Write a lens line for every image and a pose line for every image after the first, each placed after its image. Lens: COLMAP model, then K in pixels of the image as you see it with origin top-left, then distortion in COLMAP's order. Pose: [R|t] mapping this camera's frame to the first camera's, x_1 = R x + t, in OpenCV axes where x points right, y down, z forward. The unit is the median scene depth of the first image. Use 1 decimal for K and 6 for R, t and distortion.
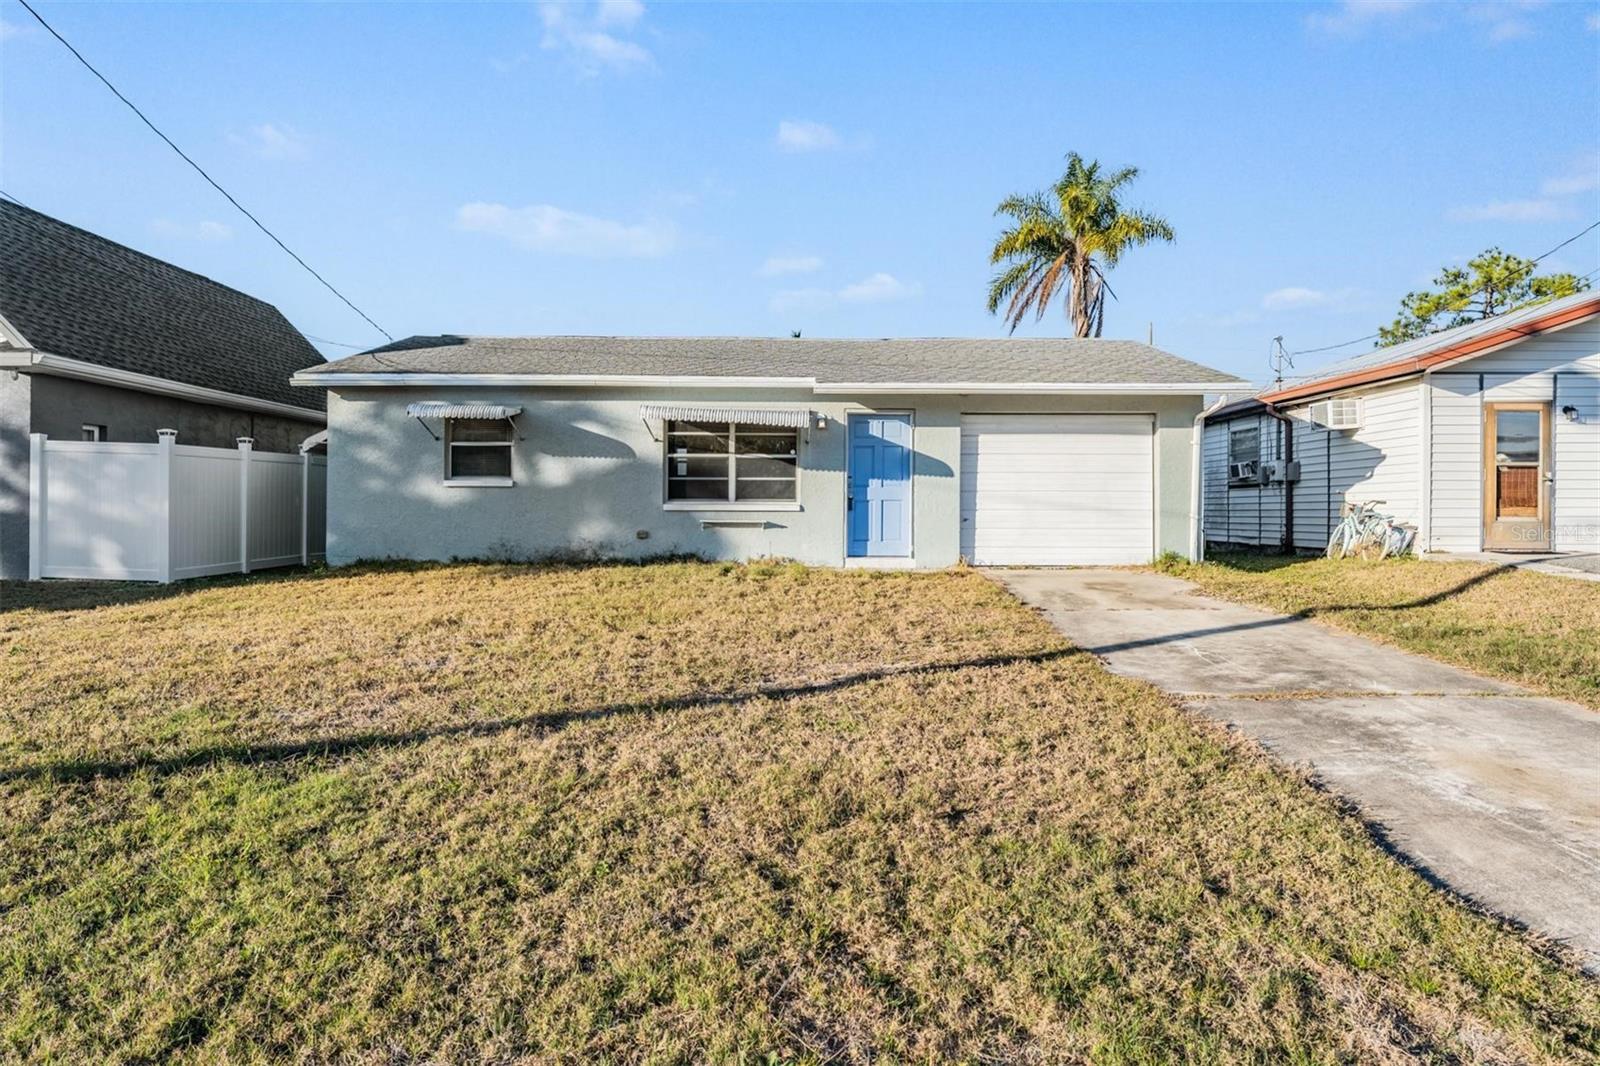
lens RADIAL K [[1024.5, 0, 809.6], [0, 1024.5, 489.0], [0, 0, 1]] dist [0.002963, 0.001155]
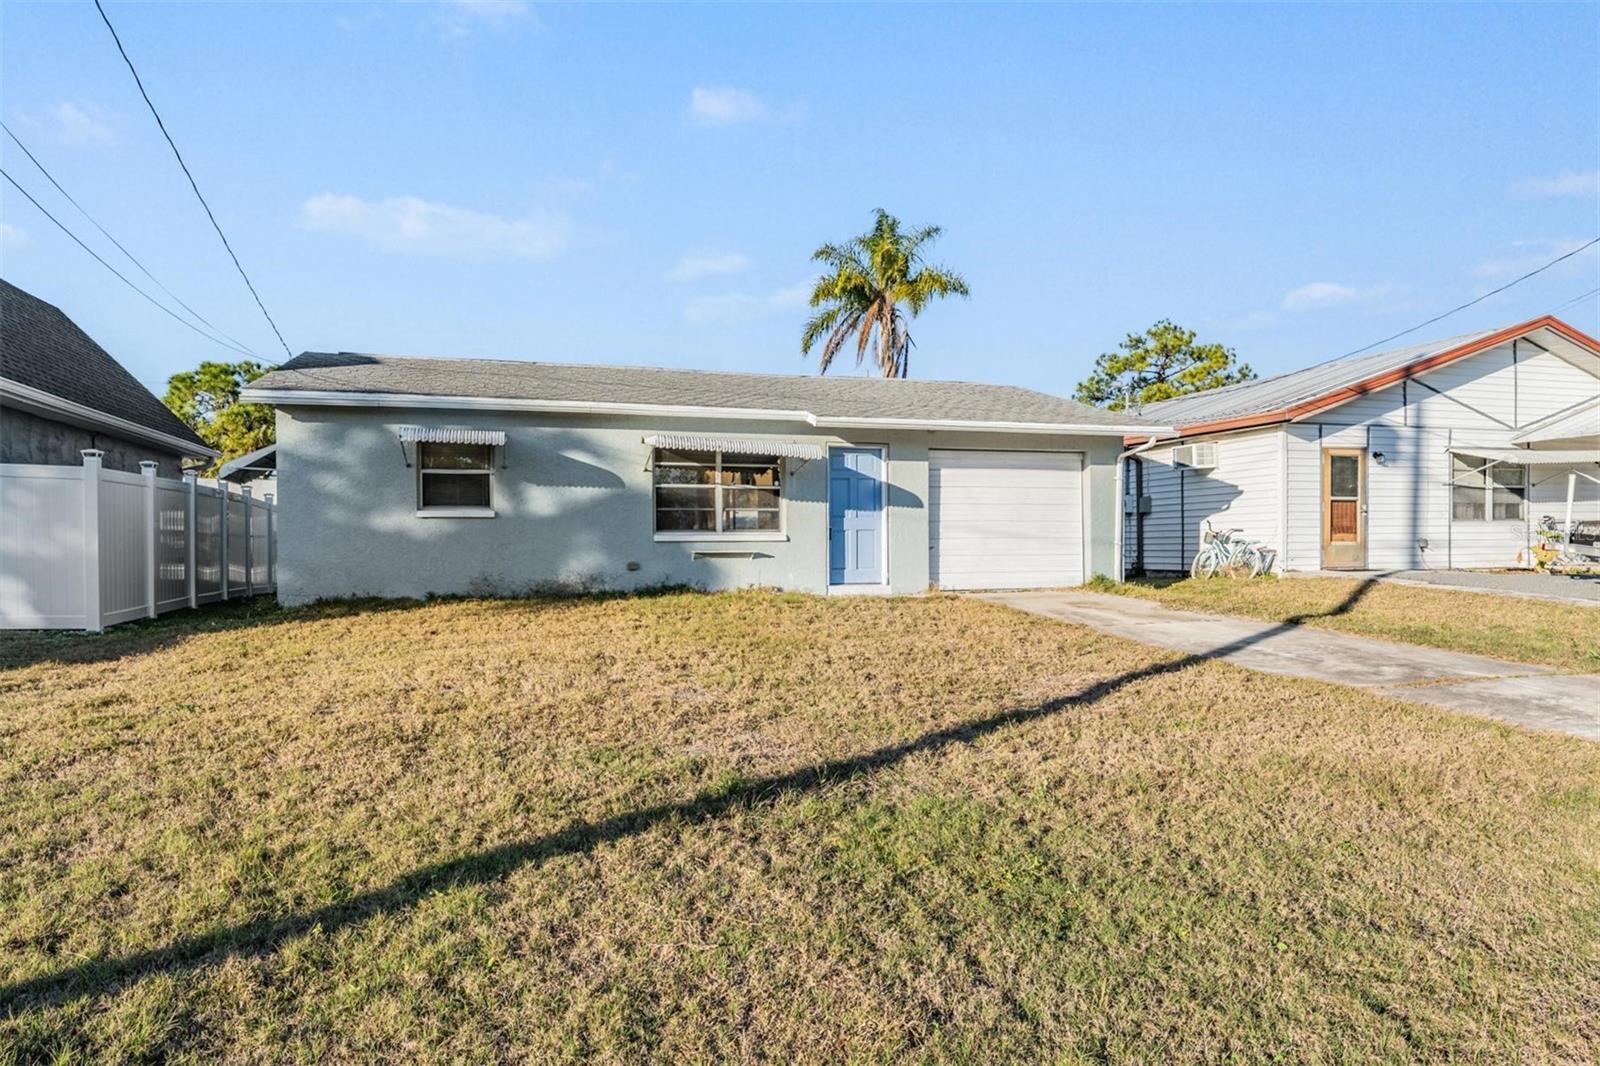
lens RADIAL K [[1001.7, 0, 800.0], [0, 1001.7, 533.0], [0, 0, 1]] dist [0.001249, 0.000173]
pose [[0.957403, -0.005315, 0.288705, -0.282870], [0.002974, 0.999959, 0.008547, 0.004996], [-0.288738, -0.007324, 0.957380, 0.037011]]
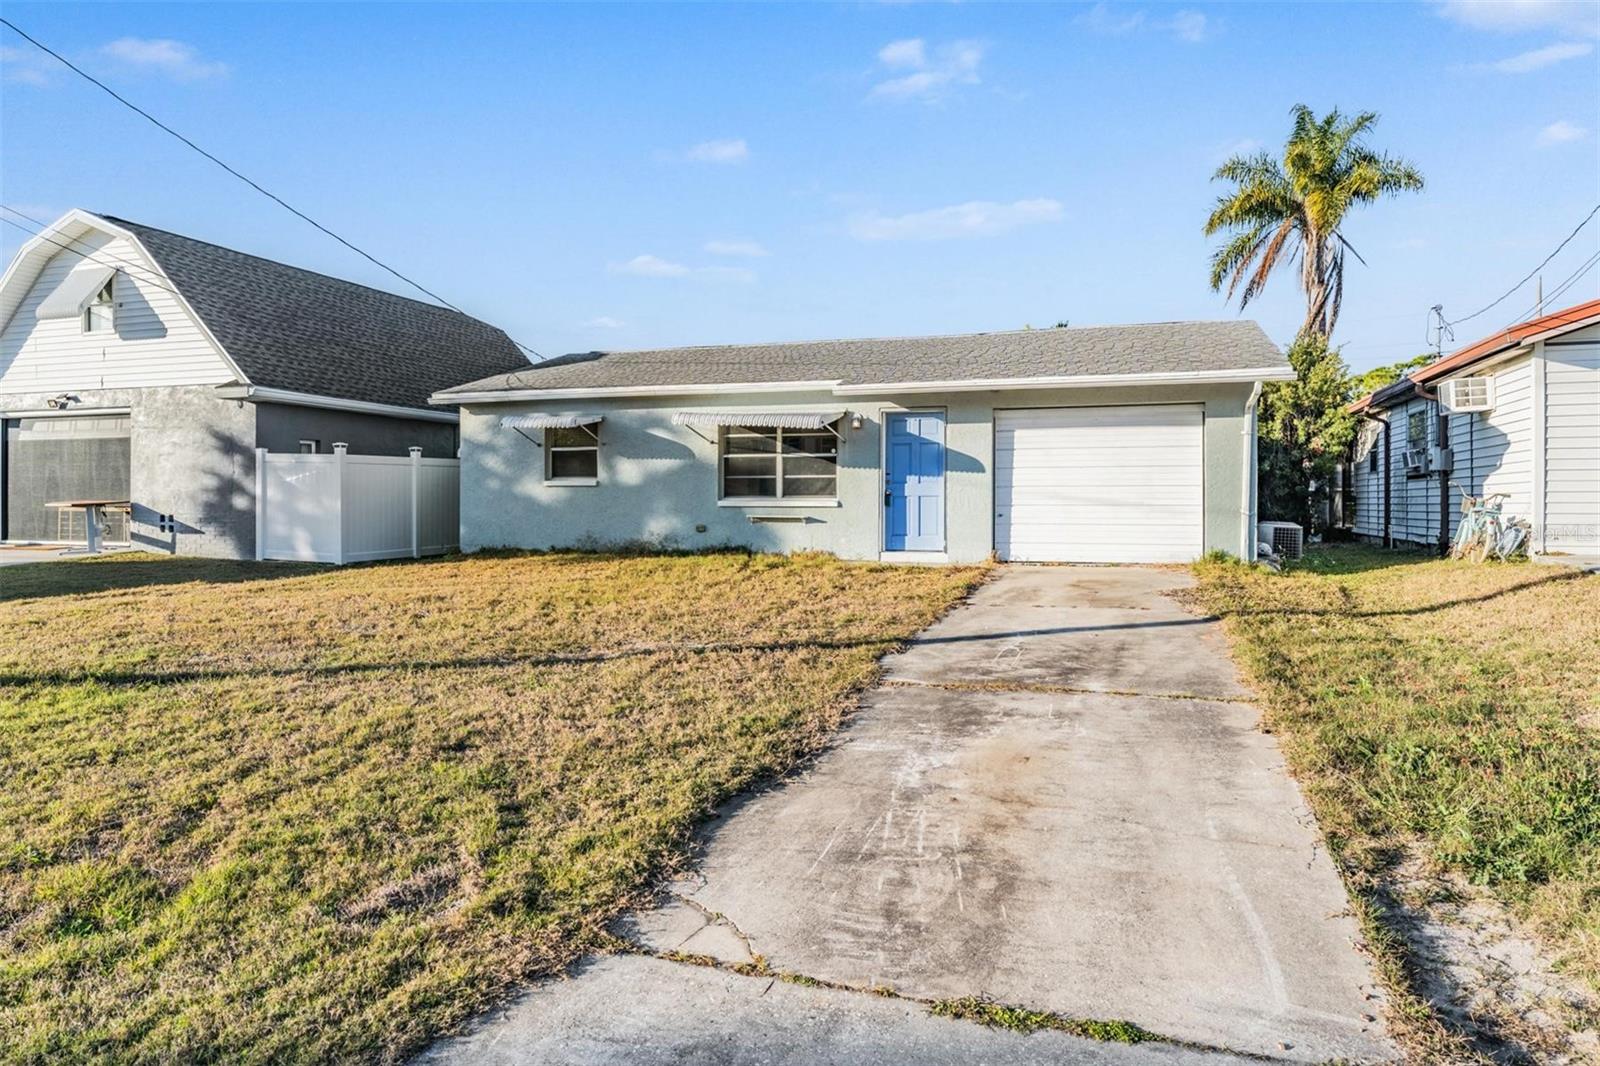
lens RADIAL K [[1054.0, 0, 798.1], [0, 1054.0, 488.6], [0, 0, 1]] dist [0.002418, 0.001060]
pose [[0.944546, -0.006911, -0.328306, 0.305155], [0.009237, 0.999942, 0.005526, -0.003568], [0.328248, -0.008252, 0.944555, -0.037331]]
